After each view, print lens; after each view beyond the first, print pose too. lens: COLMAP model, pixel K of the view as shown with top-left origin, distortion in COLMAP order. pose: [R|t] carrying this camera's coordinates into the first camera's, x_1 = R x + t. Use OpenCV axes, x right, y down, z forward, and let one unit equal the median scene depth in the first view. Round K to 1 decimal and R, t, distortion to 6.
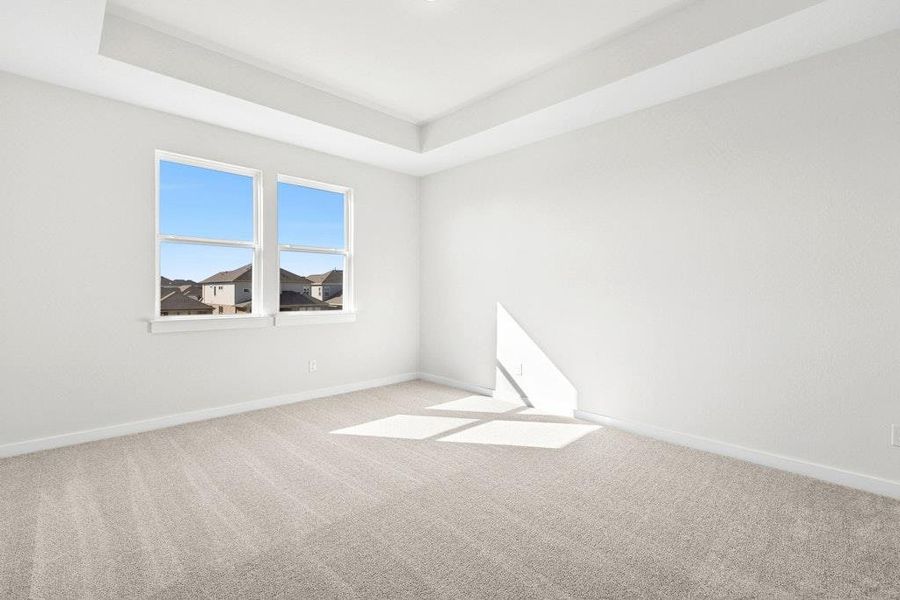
lens RADIAL K [[400.7, 0, 450.0], [0, 400.7, 300.0], [0, 0, 1]] dist [-0.001445, -0.000076]
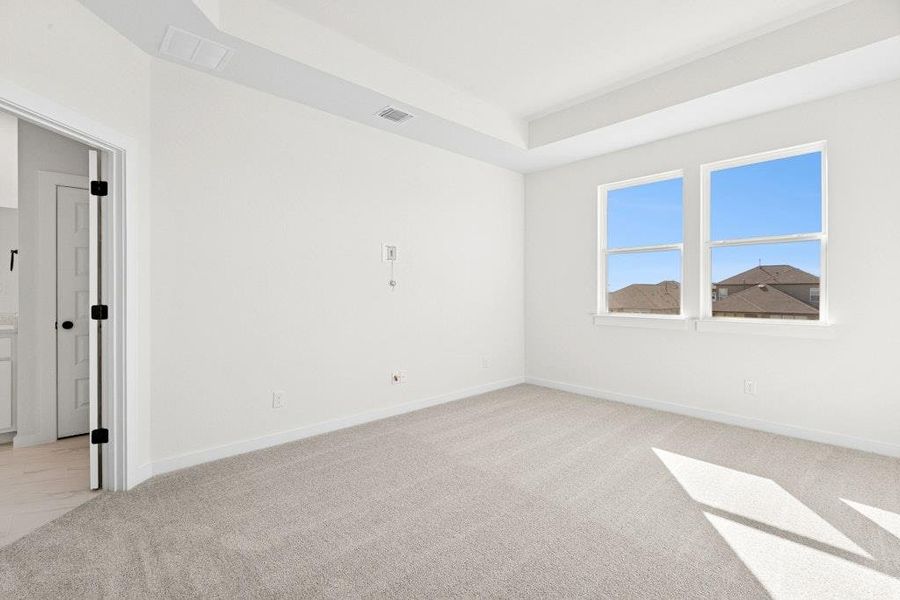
lens RADIAL K [[400.7, 0, 450.0], [0, 400.7, 300.0], [0, 0, 1]] dist [-0.001445, -0.000076]
pose [[0.004748, 0.015932, -0.999862, 0.532630], [-0.023095, 0.999608, 0.015818, -0.008271], [0.999722, 0.023017, 0.005114, 0.466736]]
